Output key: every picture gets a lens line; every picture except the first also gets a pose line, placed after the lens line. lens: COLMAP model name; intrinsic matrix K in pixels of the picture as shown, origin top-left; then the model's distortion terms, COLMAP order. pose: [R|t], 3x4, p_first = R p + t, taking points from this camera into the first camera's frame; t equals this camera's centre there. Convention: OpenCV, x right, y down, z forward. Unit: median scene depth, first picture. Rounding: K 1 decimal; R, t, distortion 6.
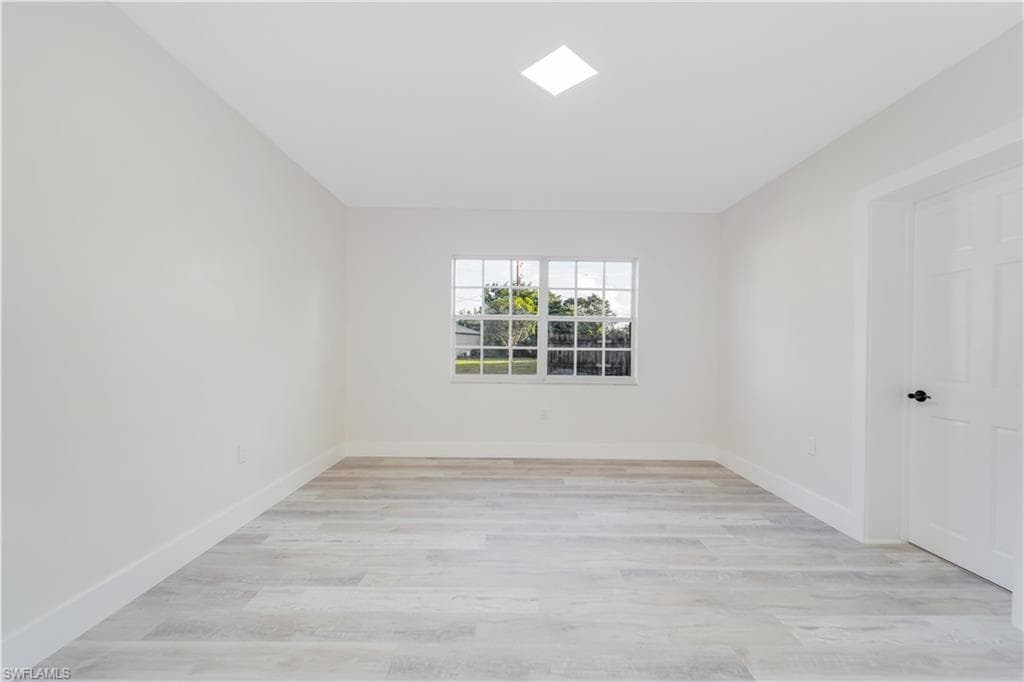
lens RADIAL K [[420.2, 0, 510.0], [0, 420.2, 348.4], [0, 0, 1]] dist [0.002313, -0.001076]
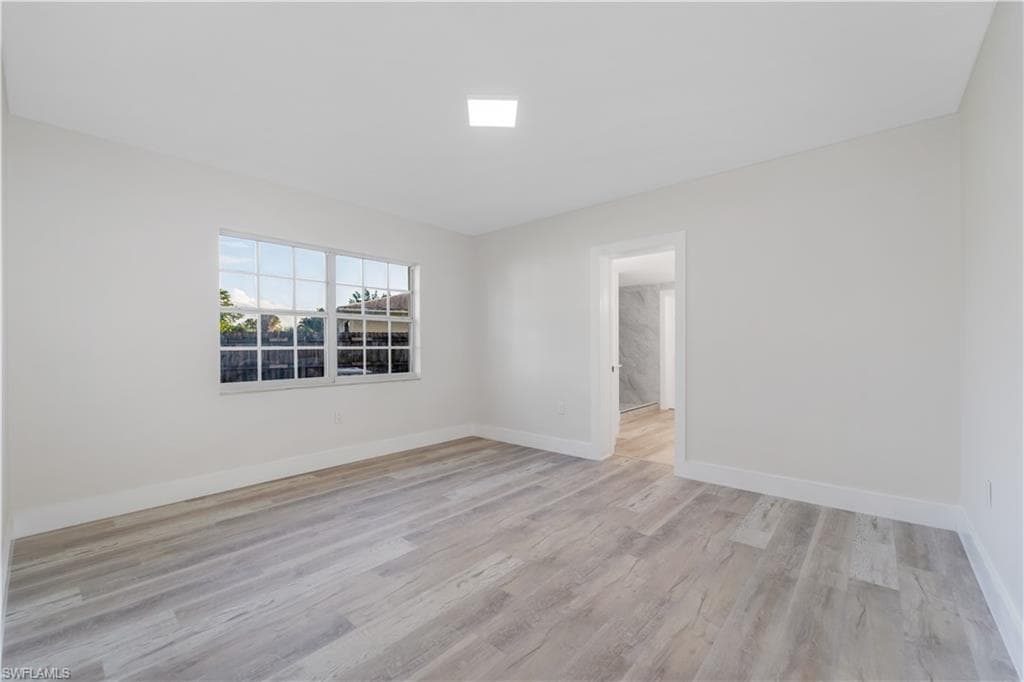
lens RADIAL K [[420.2, 0, 515.3], [0, 420.2, 340.2], [0, 0, 1]] dist [0.002313, -0.001076]
pose [[0.658930, -0.004312, 0.752192, -0.483165], [0.016884, 0.999816, -0.009059, -0.001726], [-0.752014, 0.018669, 0.658882, 0.115174]]
